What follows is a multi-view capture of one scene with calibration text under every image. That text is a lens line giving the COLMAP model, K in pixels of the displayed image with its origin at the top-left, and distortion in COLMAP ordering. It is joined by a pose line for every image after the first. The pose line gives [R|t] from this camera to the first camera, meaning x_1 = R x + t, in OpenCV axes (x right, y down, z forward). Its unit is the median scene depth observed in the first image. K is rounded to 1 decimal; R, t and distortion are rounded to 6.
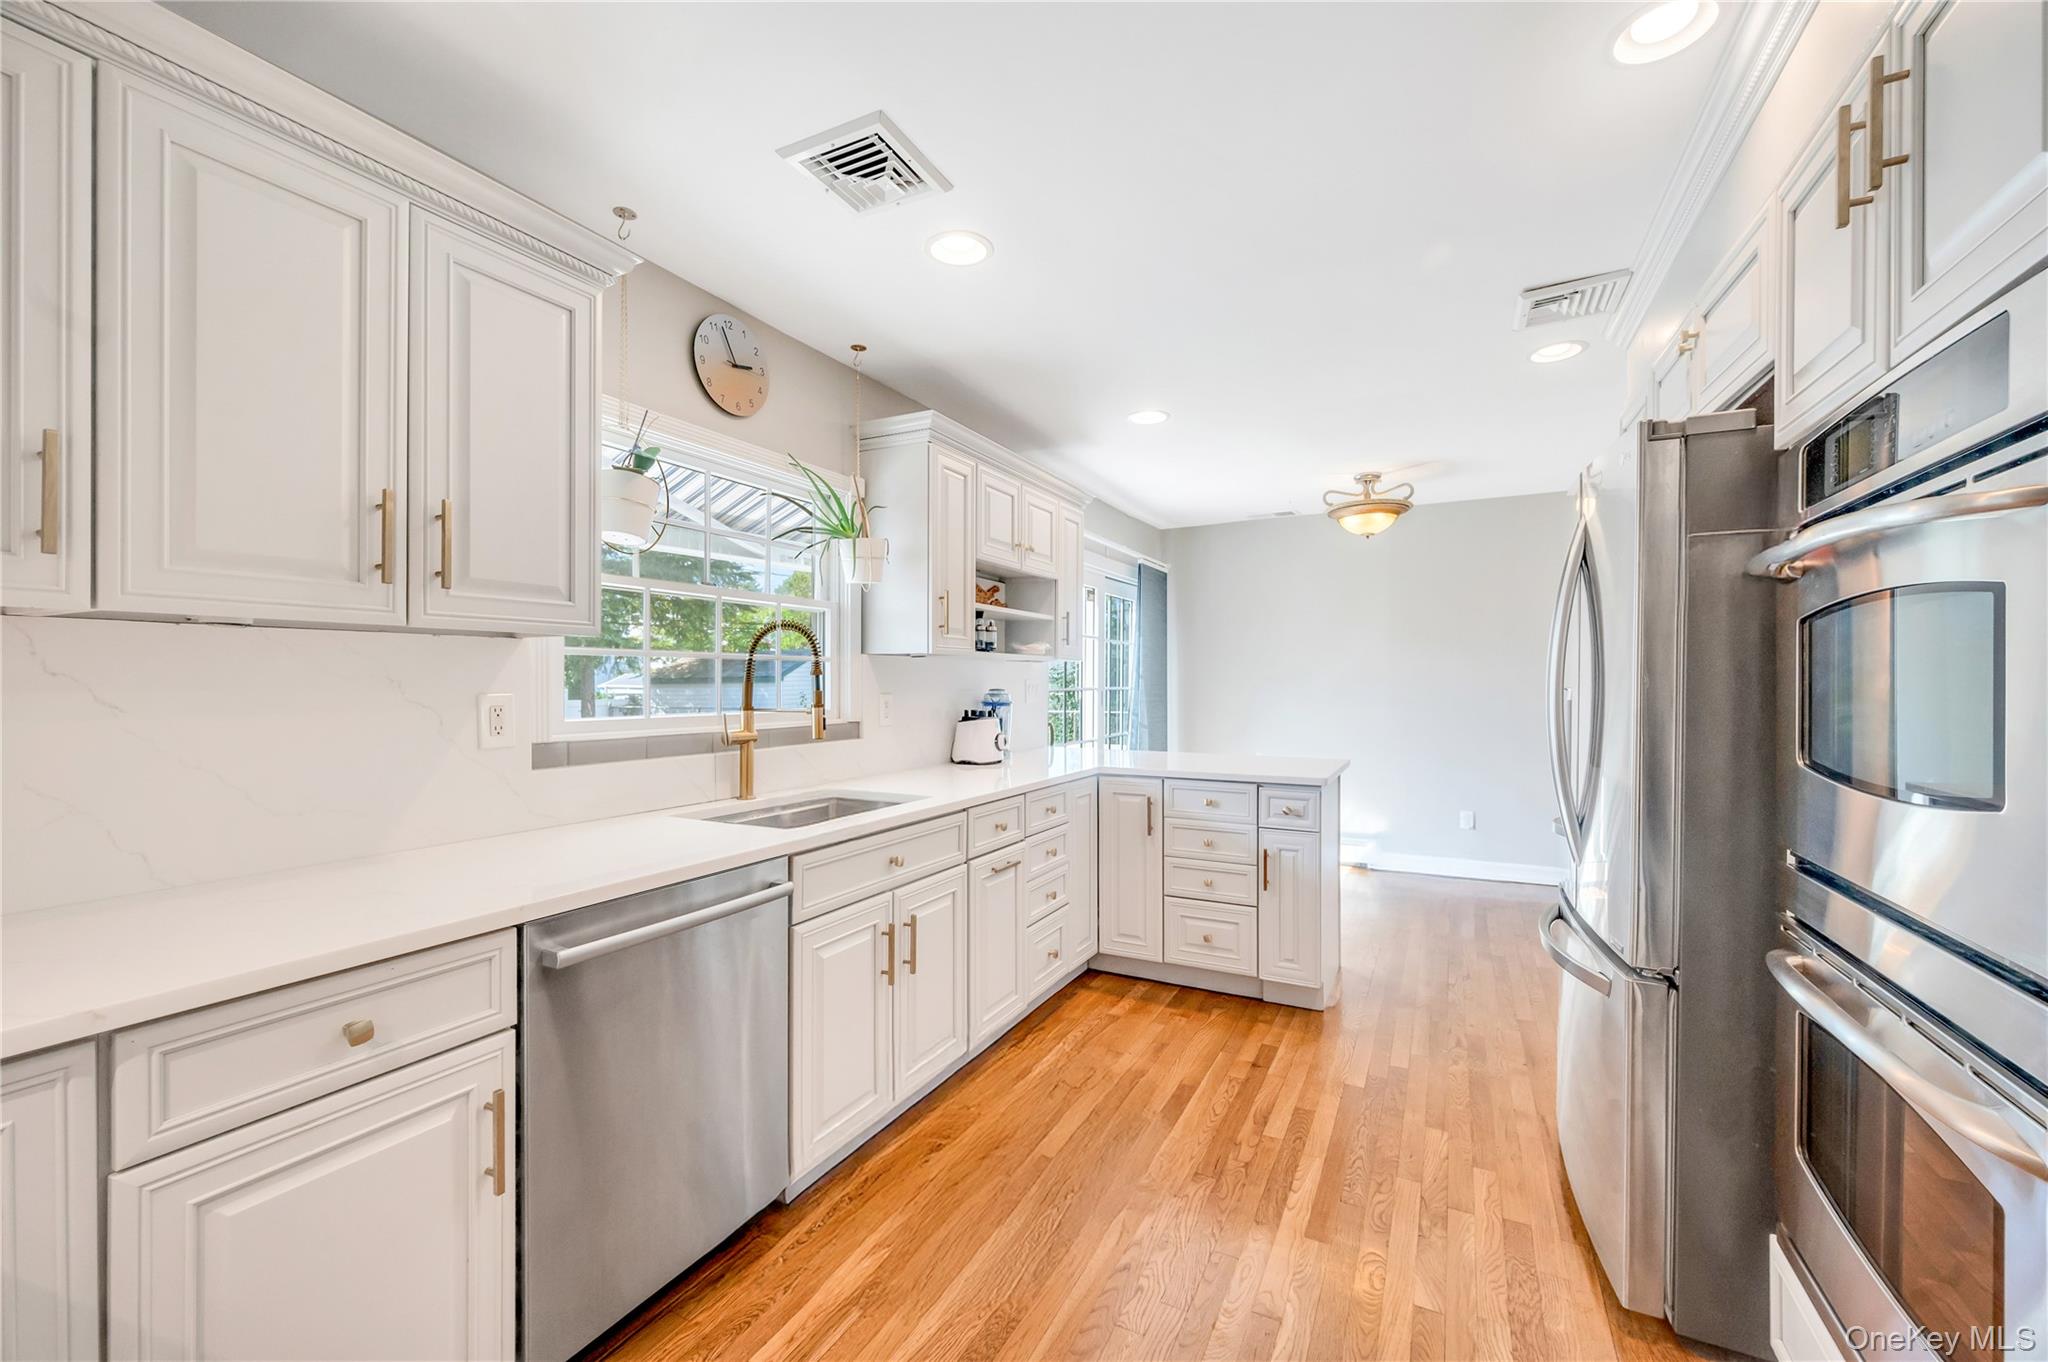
lens RADIAL K [[836.5, 0, 1013.1], [0, 836.5, 686.3], [0, 0, 1]] dist [-0.000273, -0.000294]
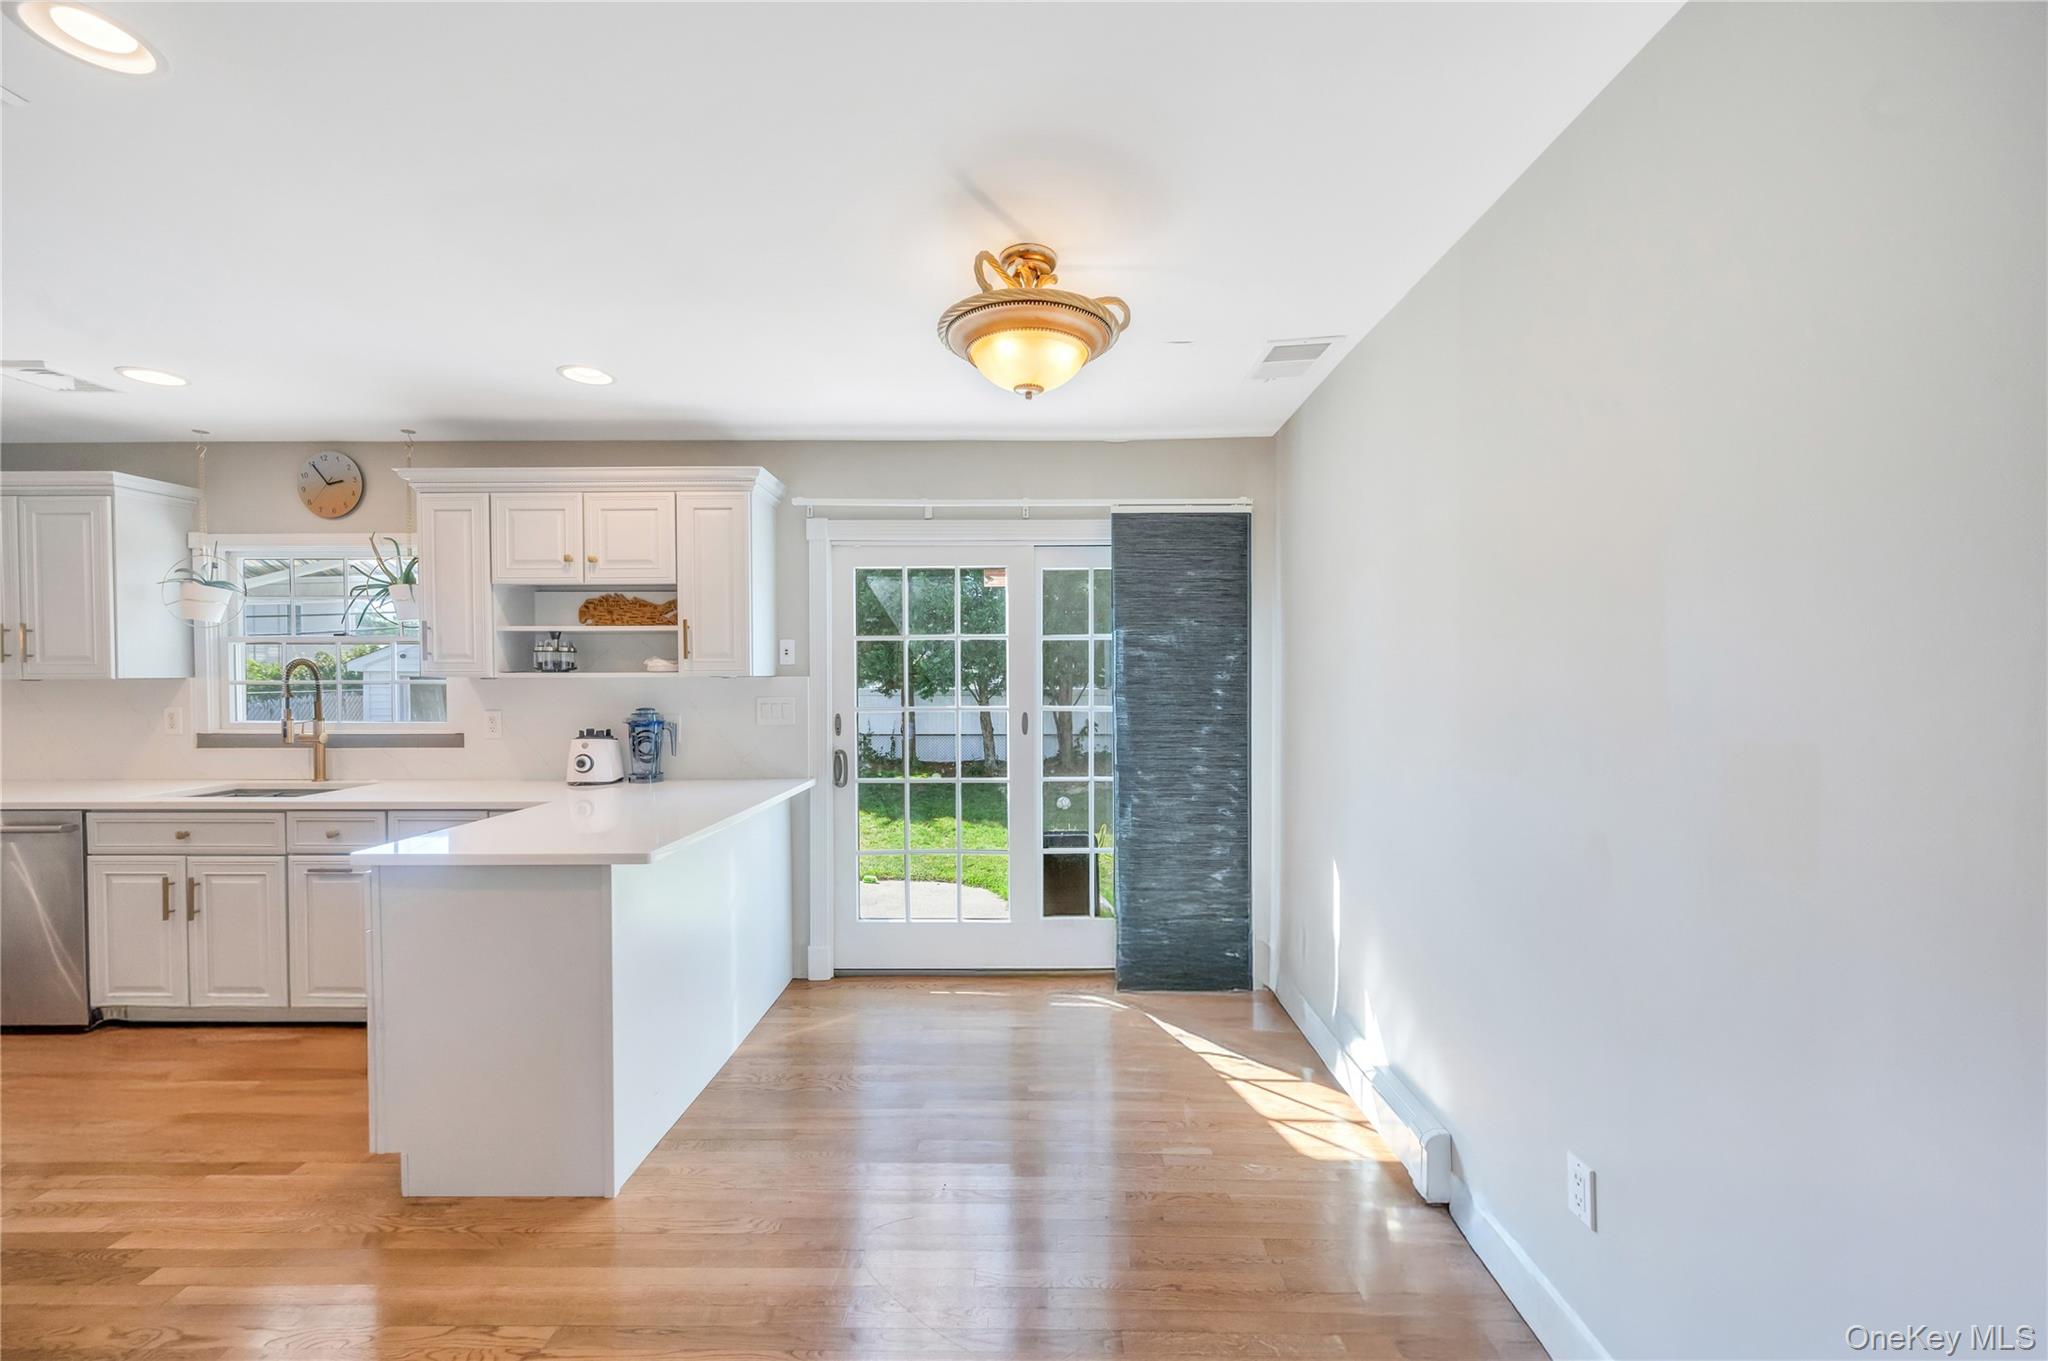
lens RADIAL K [[818.2, 0, 1029.0], [0, 818.2, 676.6], [0, 0, 1]] dist [-0.001008, -0.000245]
pose [[0.458287, 0.000364, -0.888804, 1.223268], [-0.003627, 0.999992, -0.001461, -0.039594], [0.888797, 0.003893, 0.458284, 1.167914]]
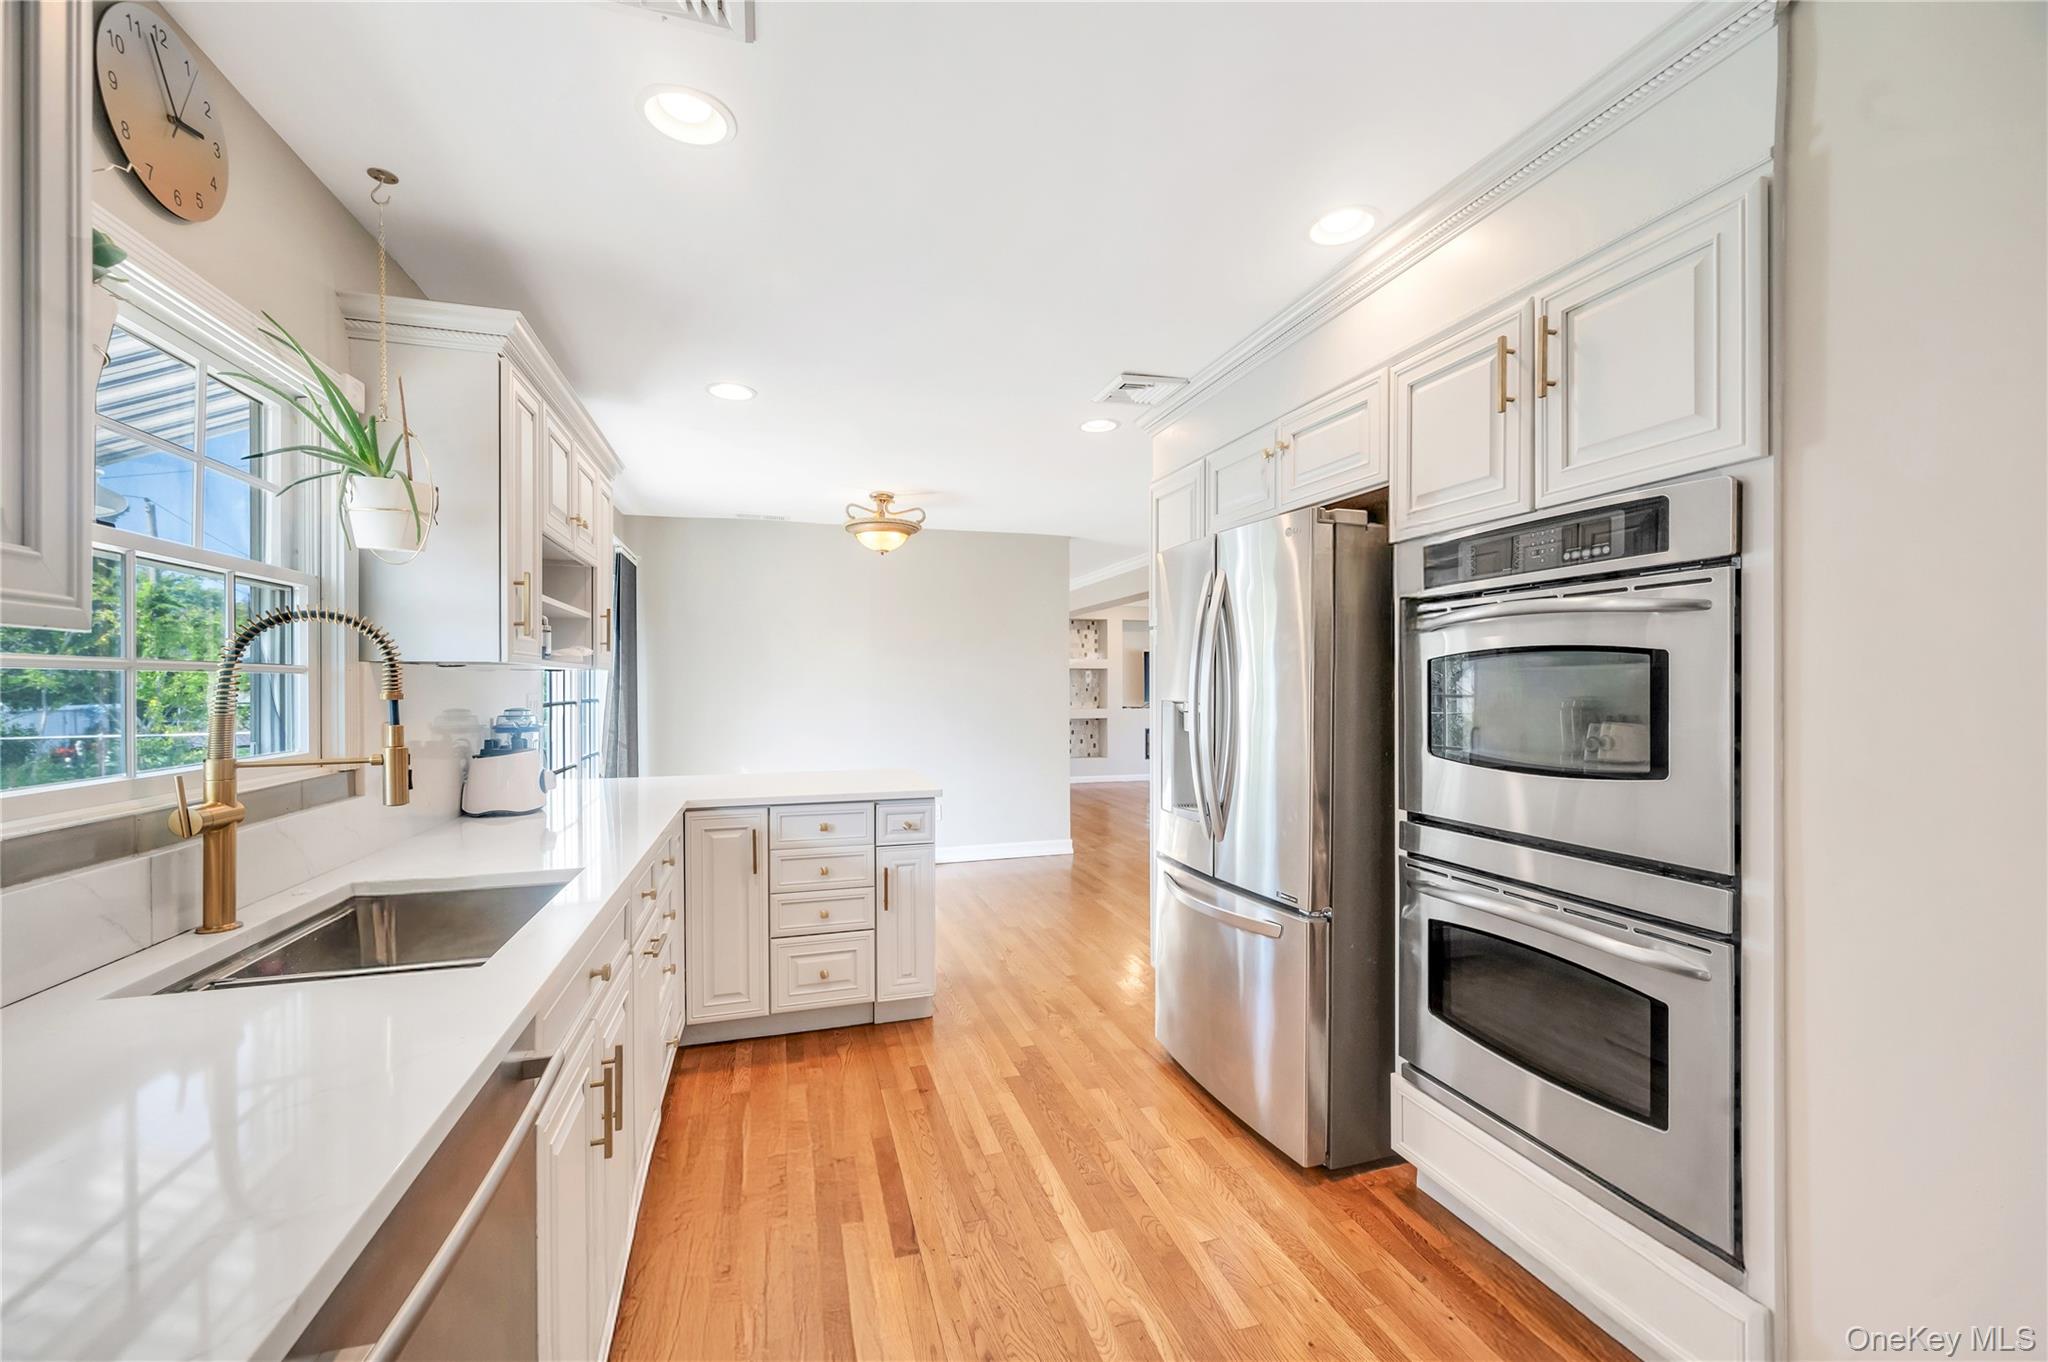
lens RADIAL K [[836.5, 0, 1013.1], [0, 836.5, 686.3], [0, 0, 1]] dist [-0.000273, -0.000294]
pose [[0.697155, -0.006246, 0.716893, -0.292489], [0.008019, 0.999967, 0.000913, -0.016495], [-0.716875, 0.005112, 0.697183, 0.212154]]
